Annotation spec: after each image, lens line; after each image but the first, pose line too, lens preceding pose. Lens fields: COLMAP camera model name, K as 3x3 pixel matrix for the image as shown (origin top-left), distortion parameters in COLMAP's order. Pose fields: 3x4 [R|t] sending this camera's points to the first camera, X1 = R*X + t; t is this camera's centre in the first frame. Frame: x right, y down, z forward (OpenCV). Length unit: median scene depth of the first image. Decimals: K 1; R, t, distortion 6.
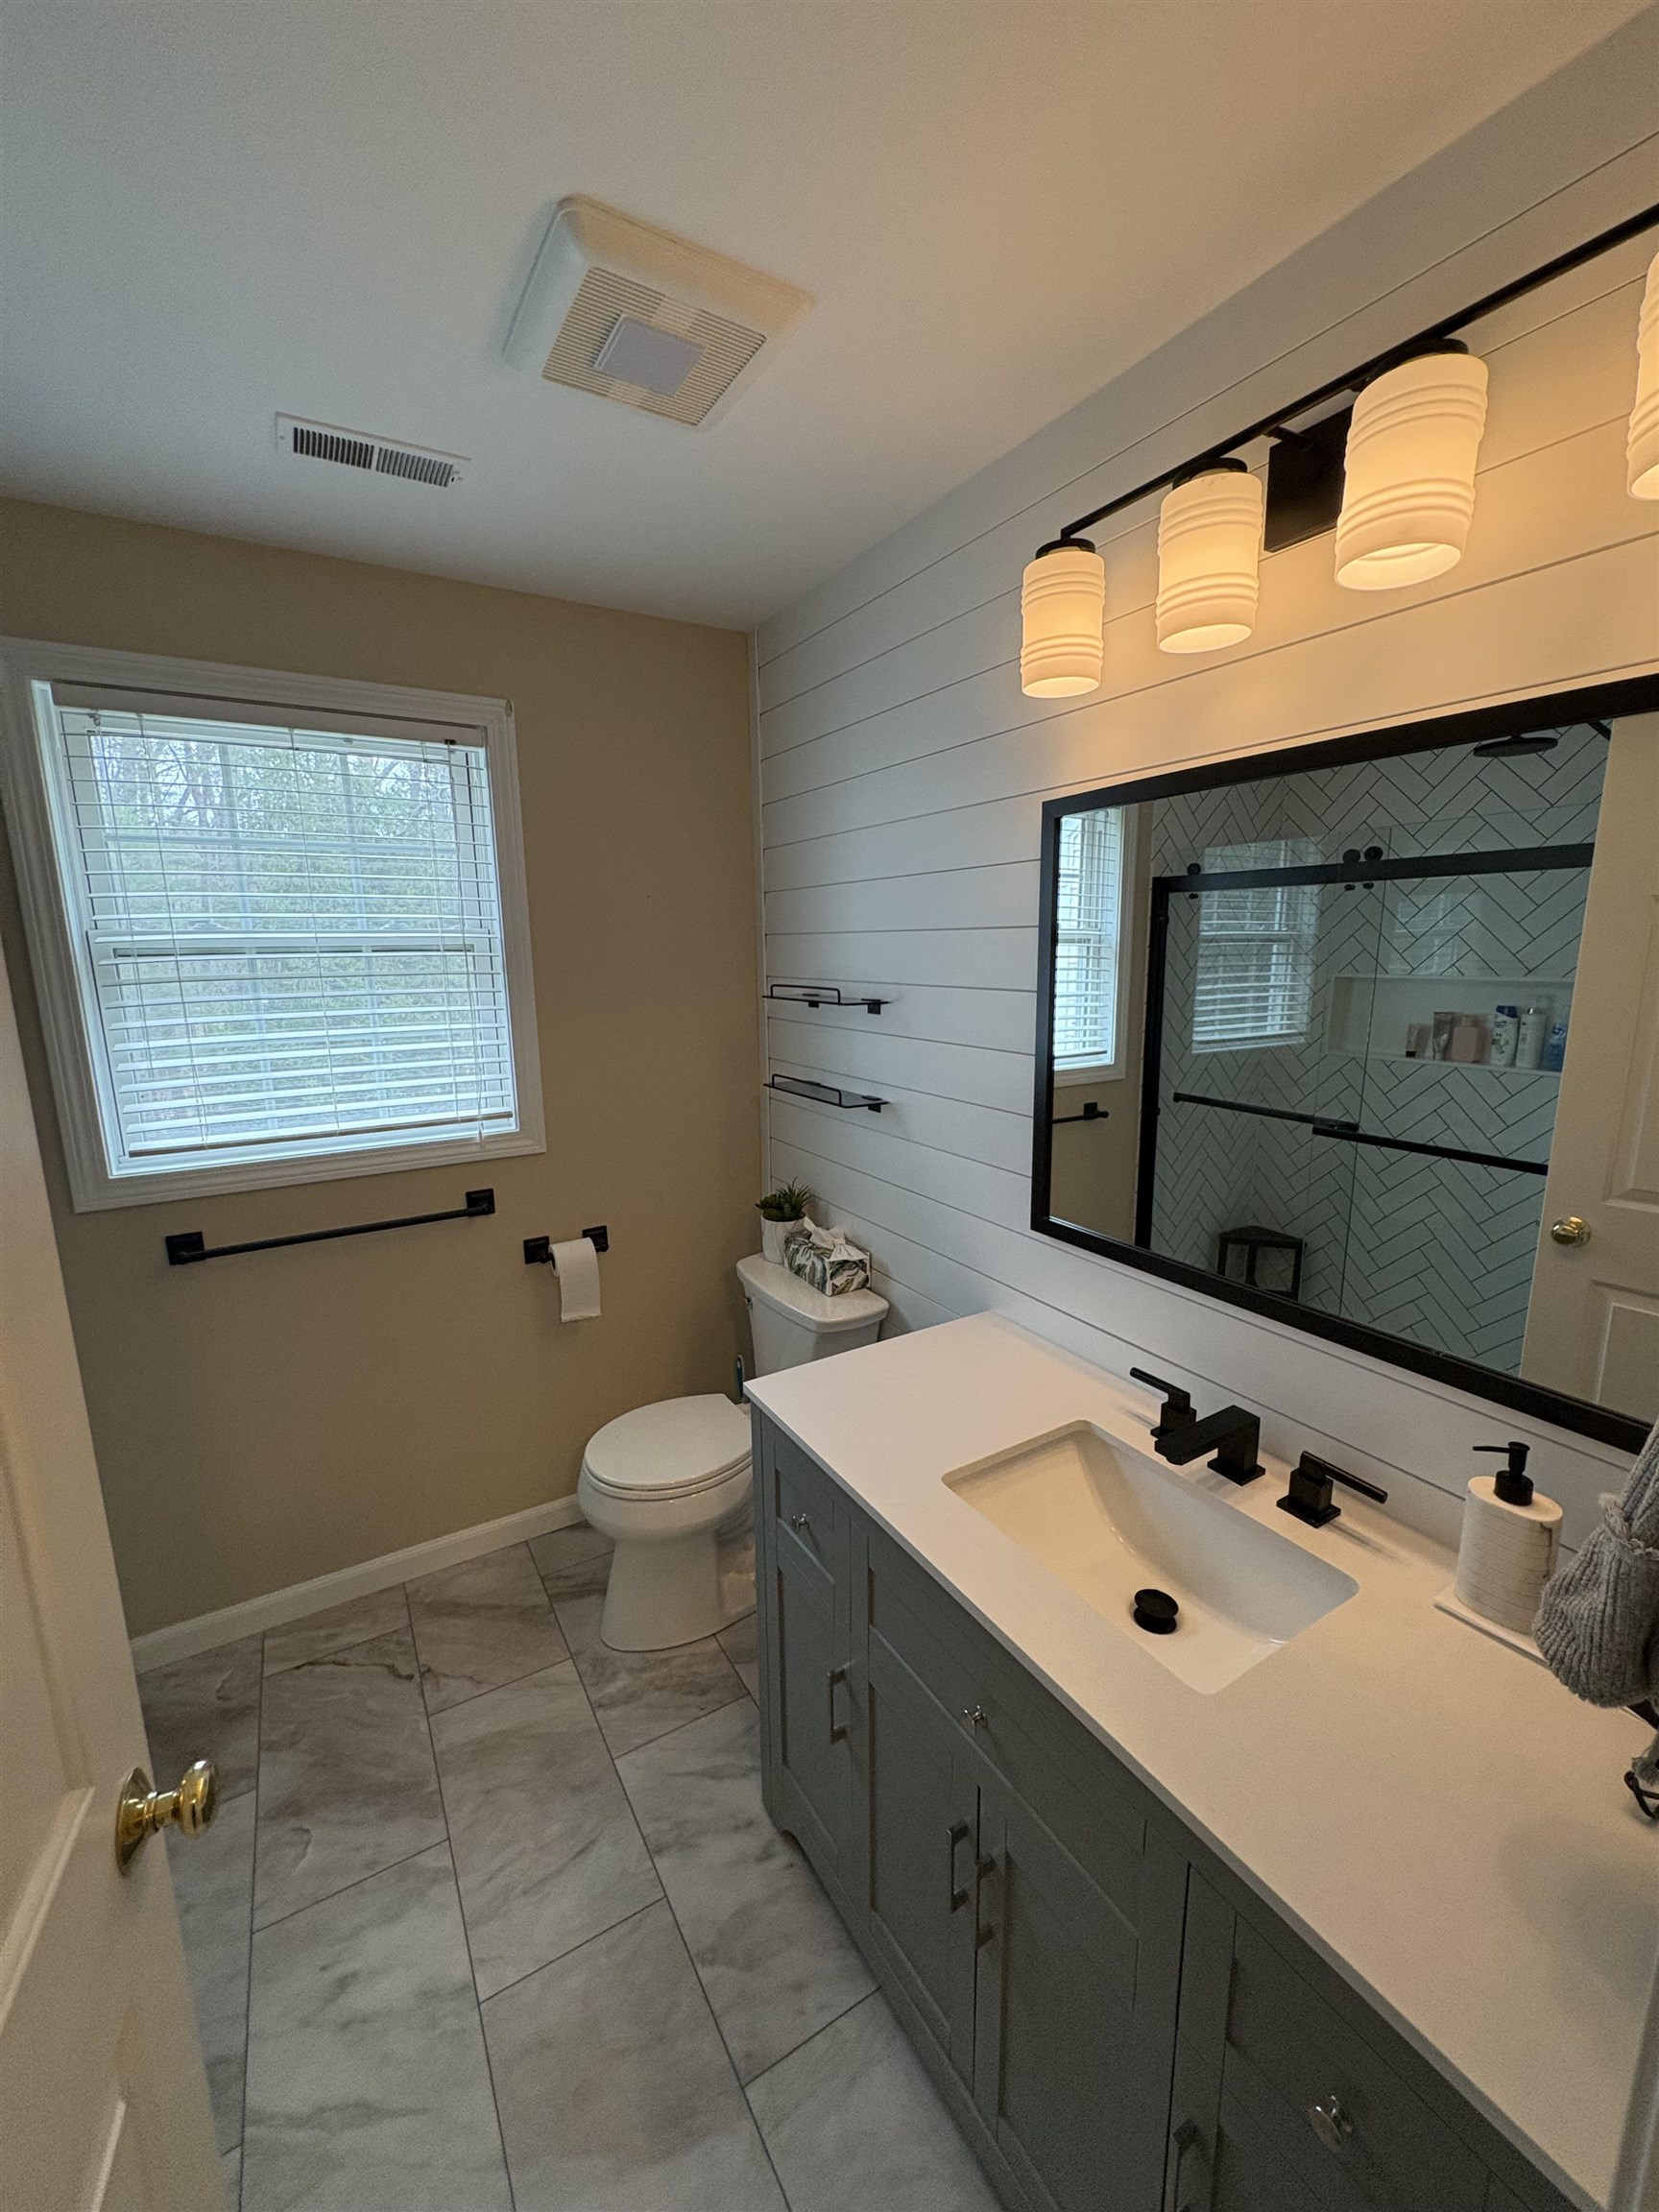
lens RADIAL K [[884.2, 0, 829.0], [0, 884.2, 1102.9], [0, 0, 1]] dist [0.001001, -0.000079]
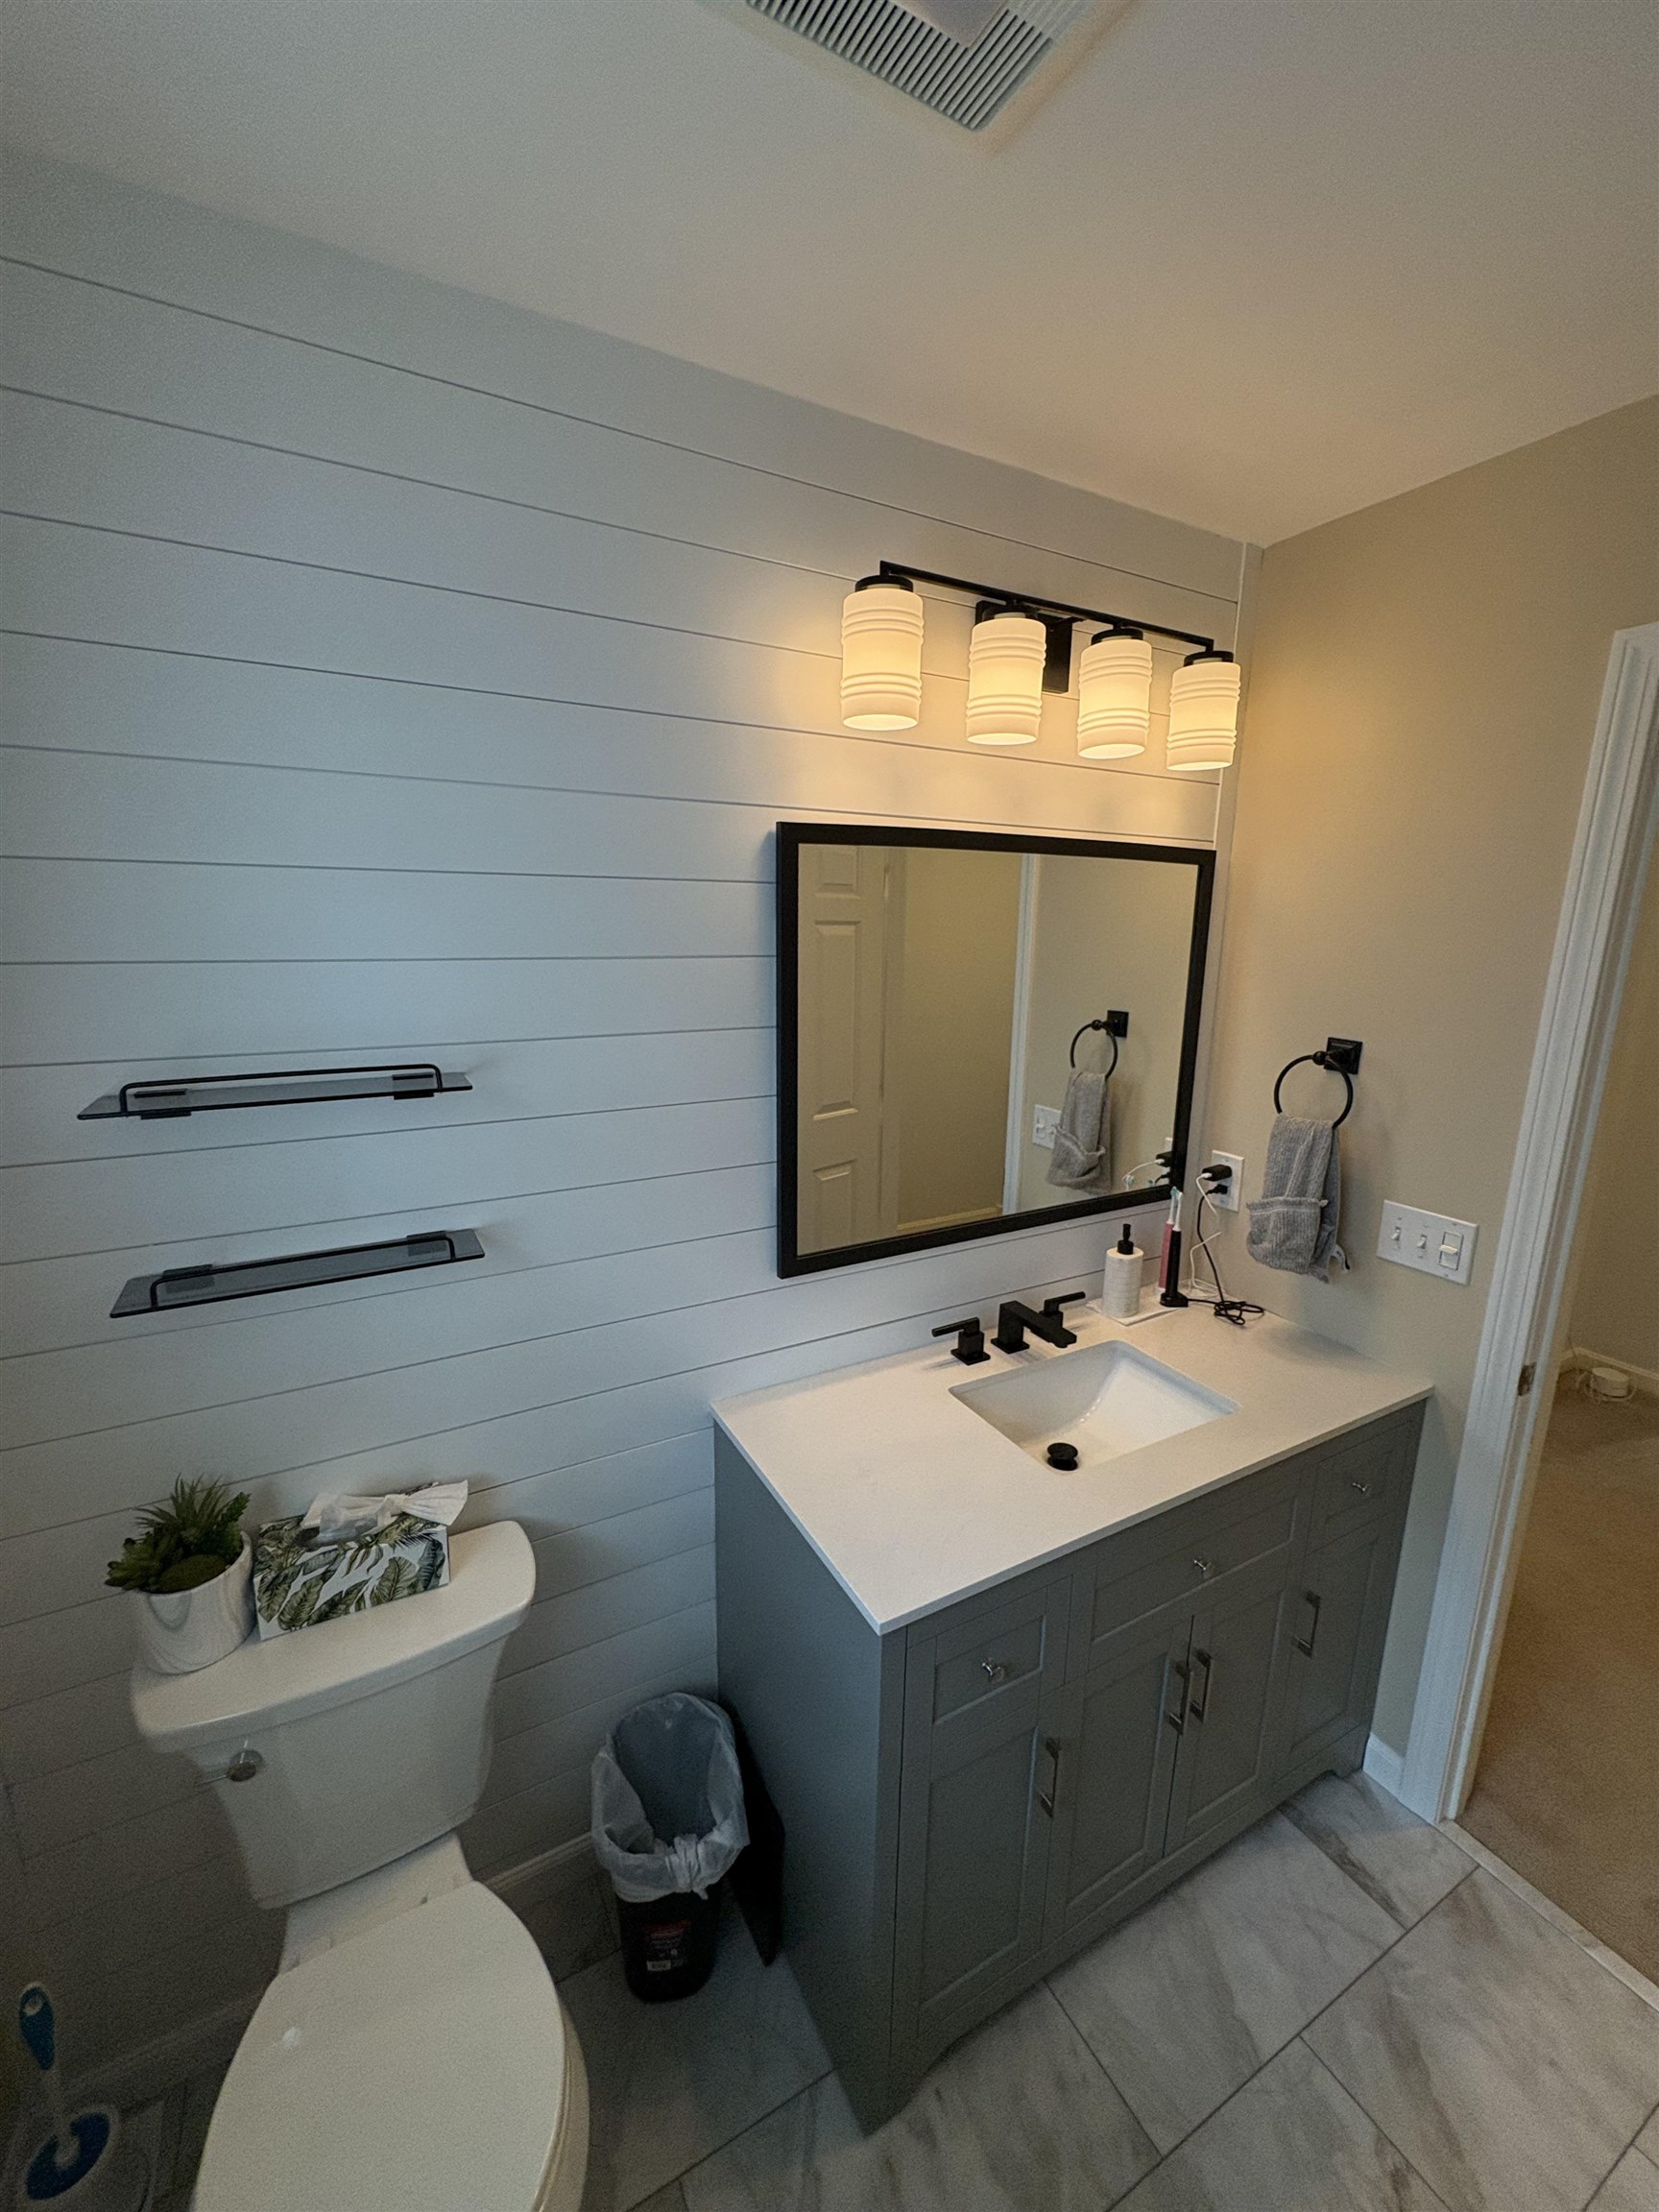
lens RADIAL K [[884.2, 0, 829.0], [0, 884.2, 1102.9], [0, 0, 1]] dist [0.001001, -0.000079]
pose [[0.042488, -0.195280, 0.979827, -0.726085], [0.165787, 0.968494, 0.185833, -0.226867], [-0.985246, 0.154547, 0.073524, 0.952680]]
